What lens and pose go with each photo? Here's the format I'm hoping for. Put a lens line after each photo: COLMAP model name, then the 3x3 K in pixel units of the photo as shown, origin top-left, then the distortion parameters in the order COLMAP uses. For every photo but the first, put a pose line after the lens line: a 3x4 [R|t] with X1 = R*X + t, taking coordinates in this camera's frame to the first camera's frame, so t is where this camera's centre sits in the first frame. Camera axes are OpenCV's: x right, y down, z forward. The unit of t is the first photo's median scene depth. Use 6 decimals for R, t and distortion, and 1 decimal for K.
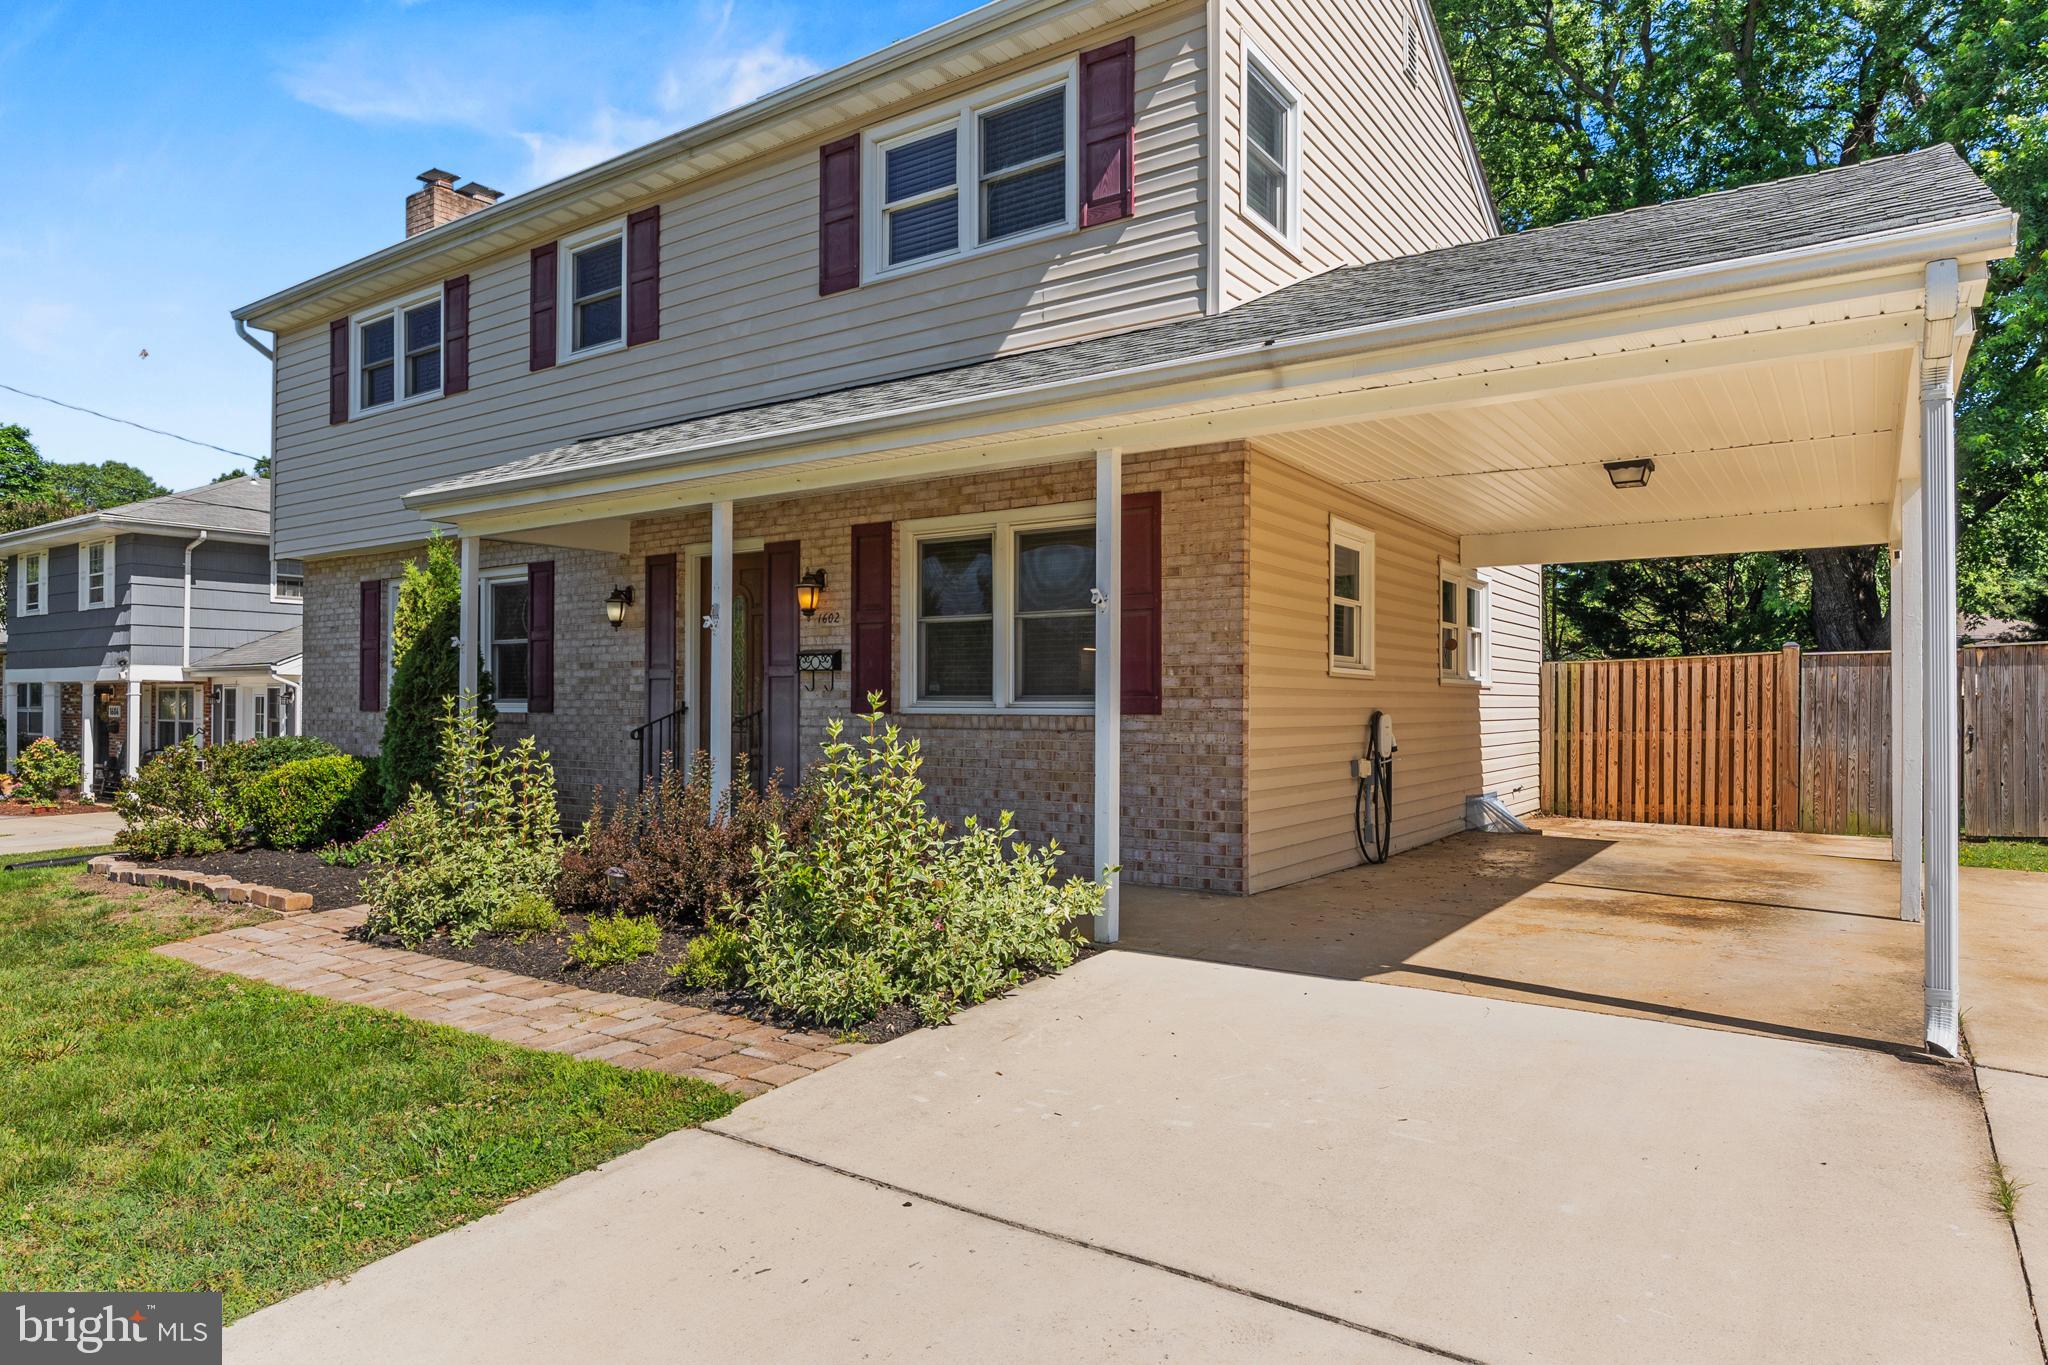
lens RADIAL K [[1203.0, 0, 1020.7], [0, 1203.0, 671.6], [0, 0, 1]] dist [-0.002161, -0.000545]
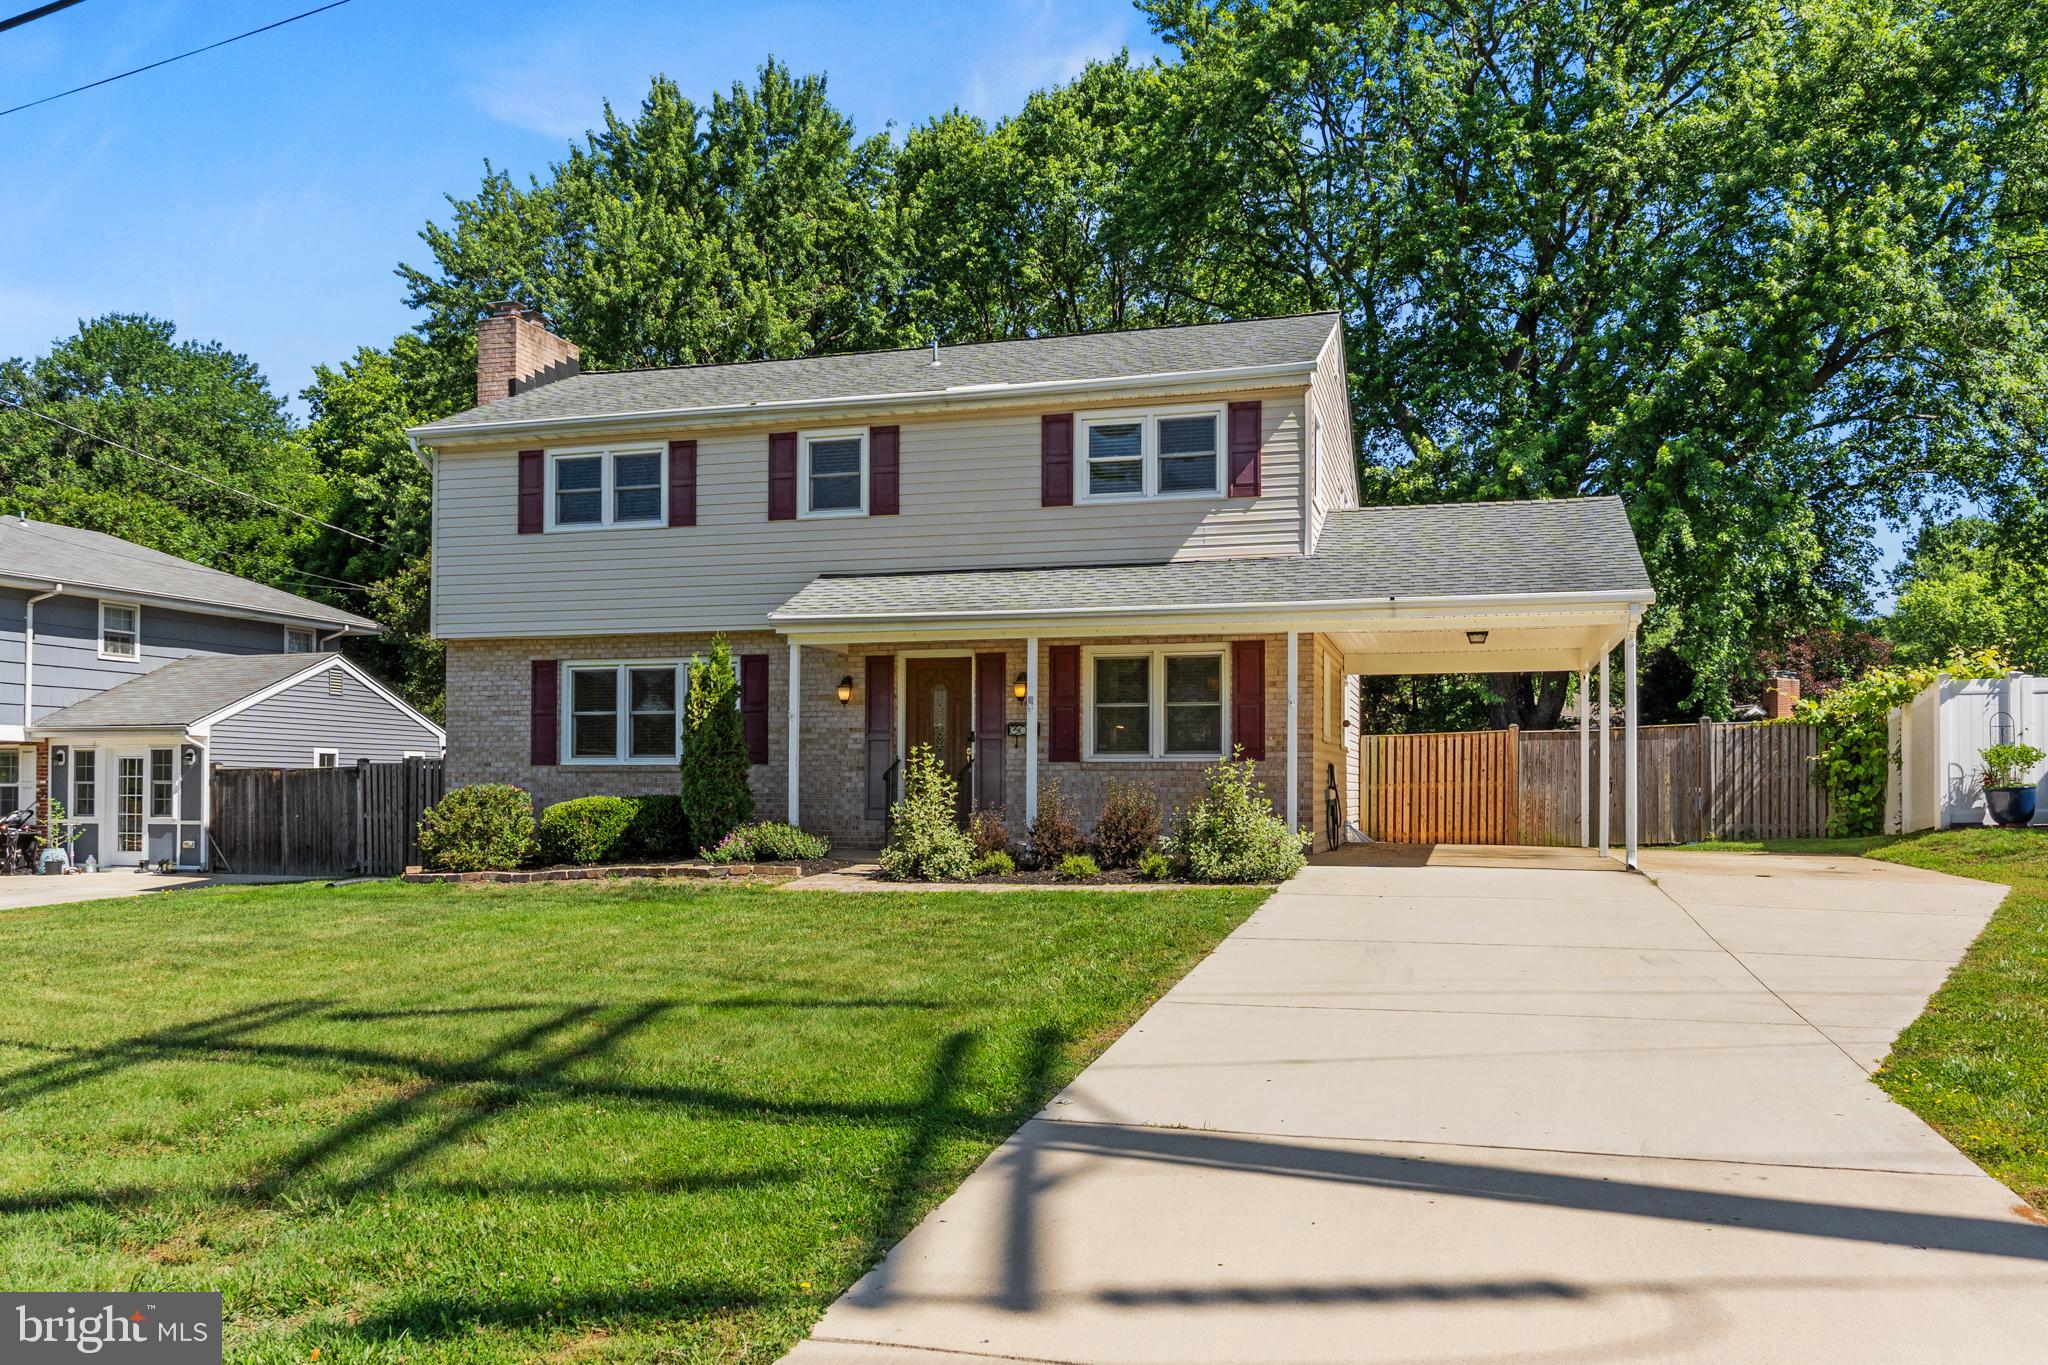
lens RADIAL K [[1504.3, 0, 1026.8], [0, 1504.3, 694.0], [0, 0, 1]] dist [-0.001677, 0.001435]
pose [[0.945460, 0.019215, 0.325171, -0.587551], [-0.008008, 0.999328, -0.035769, 0.011072], [-0.325640, 0.031214, 0.944979, -0.637000]]
